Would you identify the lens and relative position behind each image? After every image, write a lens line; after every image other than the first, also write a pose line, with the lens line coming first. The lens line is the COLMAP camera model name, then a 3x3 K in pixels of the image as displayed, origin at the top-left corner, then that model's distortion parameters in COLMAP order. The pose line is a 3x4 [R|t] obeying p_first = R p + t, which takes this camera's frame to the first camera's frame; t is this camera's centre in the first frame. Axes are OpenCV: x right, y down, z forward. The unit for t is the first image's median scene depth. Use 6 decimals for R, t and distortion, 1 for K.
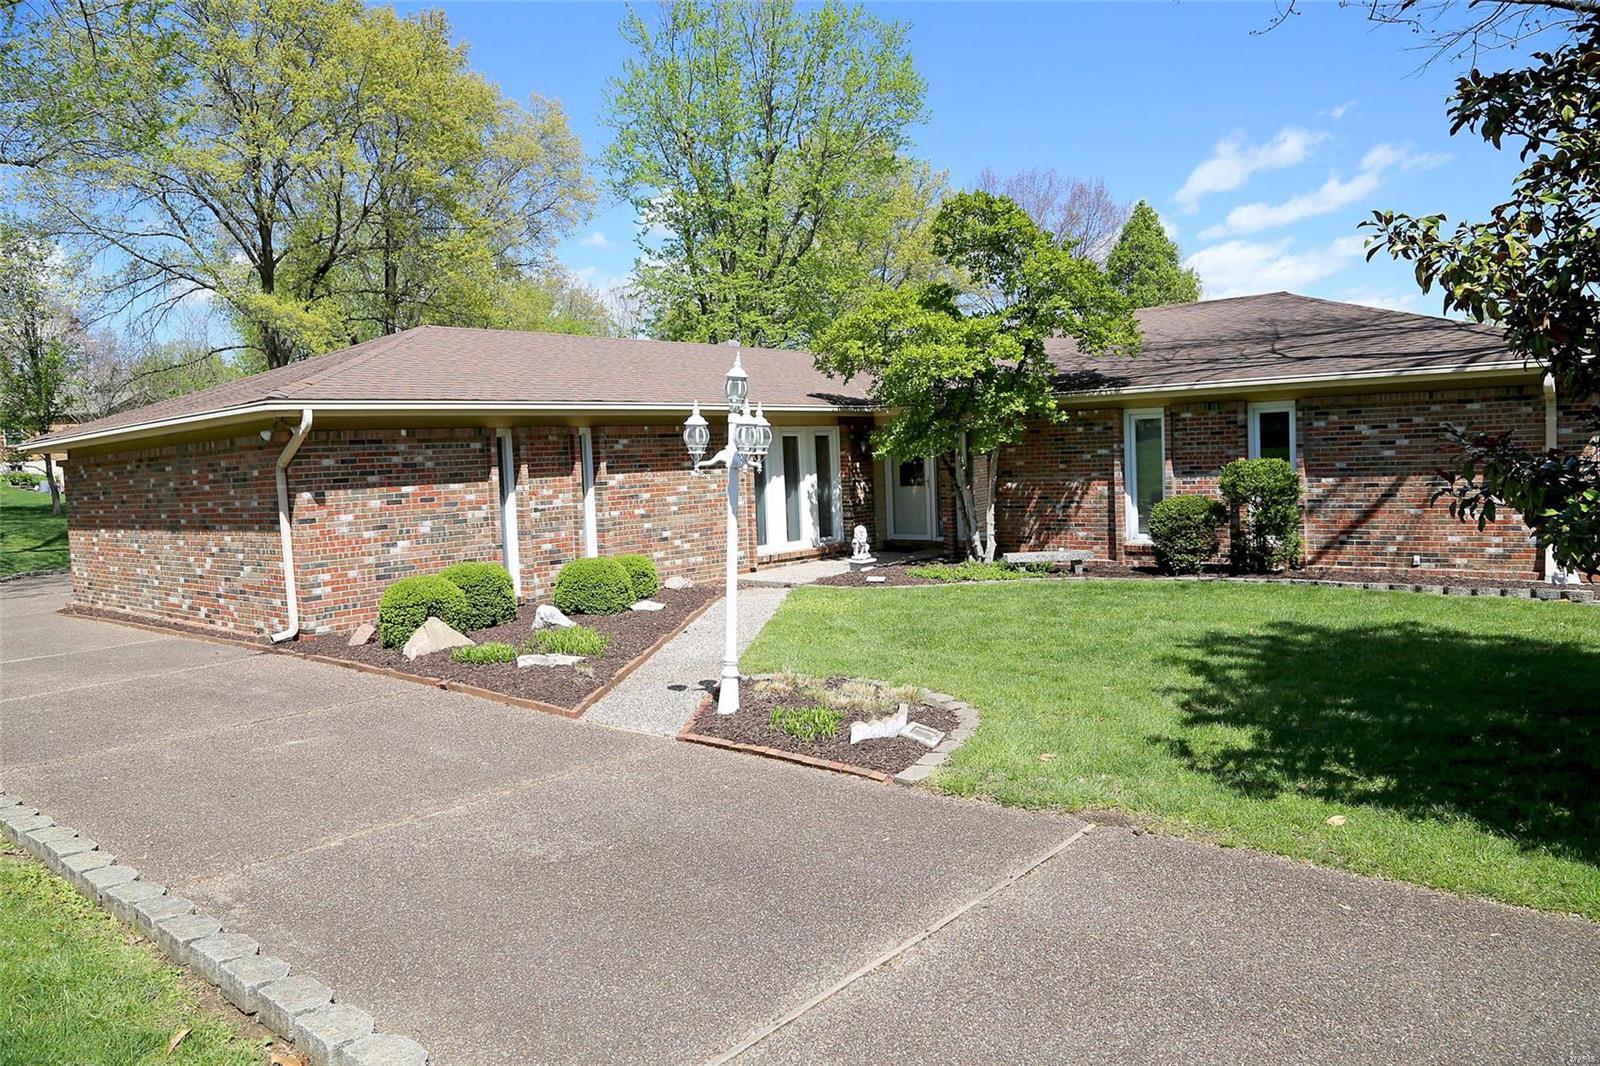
lens RADIAL K [[1097.4, 0, 800.0], [0, 1097.4, 533.0], [0, 0, 1]] dist [-0.127890, 0.077538]
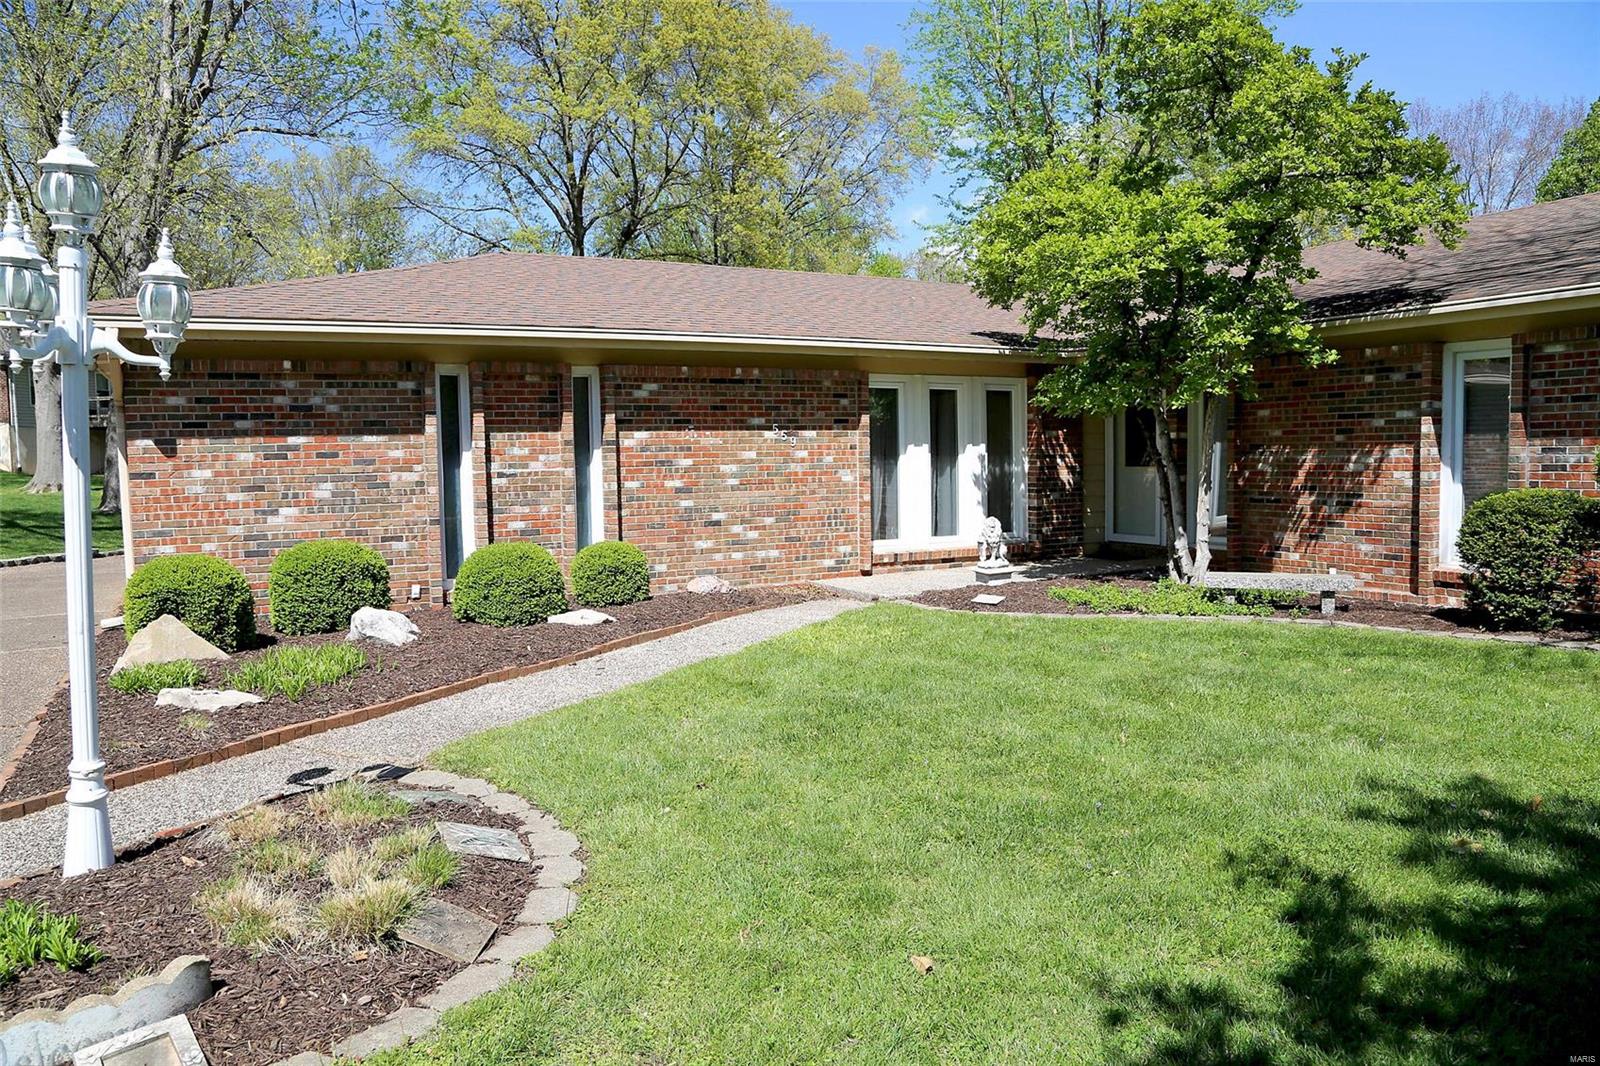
lens RADIAL K [[1097.4, 0, 800.0], [0, 1097.4, 533.0], [0, 0, 1]] dist [-0.127890, 0.077538]
pose [[0.930924, 0.049531, -0.361837, 0.213044], [-0.045565, 0.998771, 0.019493, -0.005349], [0.362358, -0.001659, 0.932037, 0.379159]]
